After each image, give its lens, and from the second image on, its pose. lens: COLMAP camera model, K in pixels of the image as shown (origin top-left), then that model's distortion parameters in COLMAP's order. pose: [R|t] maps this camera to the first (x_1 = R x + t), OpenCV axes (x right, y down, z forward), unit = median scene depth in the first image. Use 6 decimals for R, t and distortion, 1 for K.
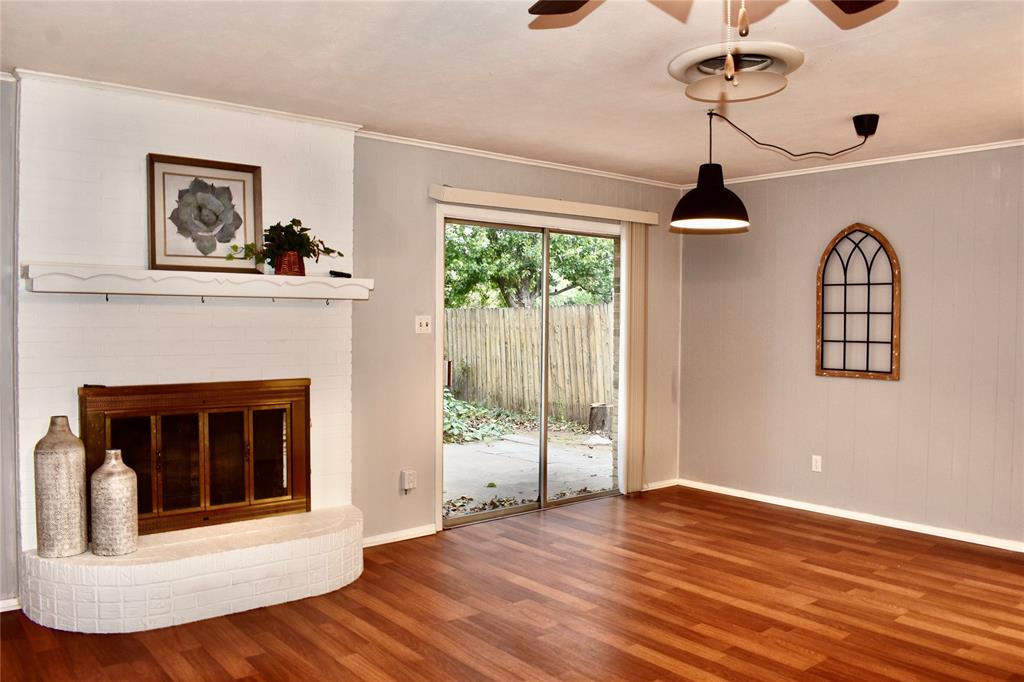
lens RADIAL K [[802.9, 0, 512.0], [0, 802.9, 341.0], [0, 0, 1]] dist [-0.086628, -0.000695]
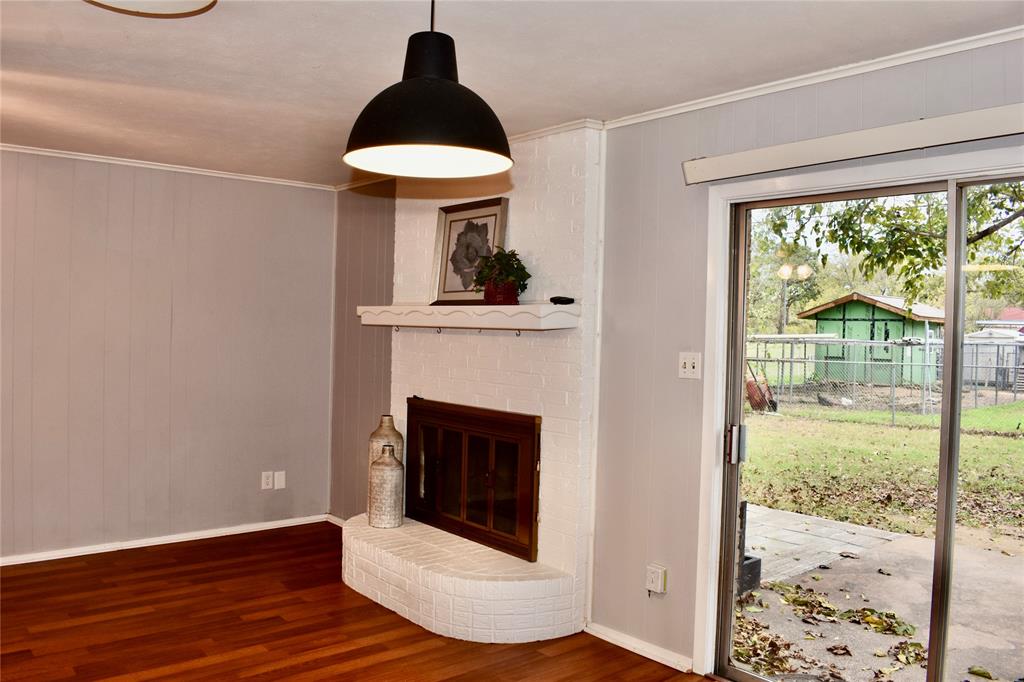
lens RADIAL K [[802.9, 0, 512.0], [0, 802.9, 341.0], [0, 0, 1]] dist [-0.086628, -0.000695]
pose [[0.012652, 0.018539, -0.999748, 0.585597], [-0.042853, 0.998920, 0.017982, -0.048336], [0.999001, 0.042615, 0.013433, 0.847624]]
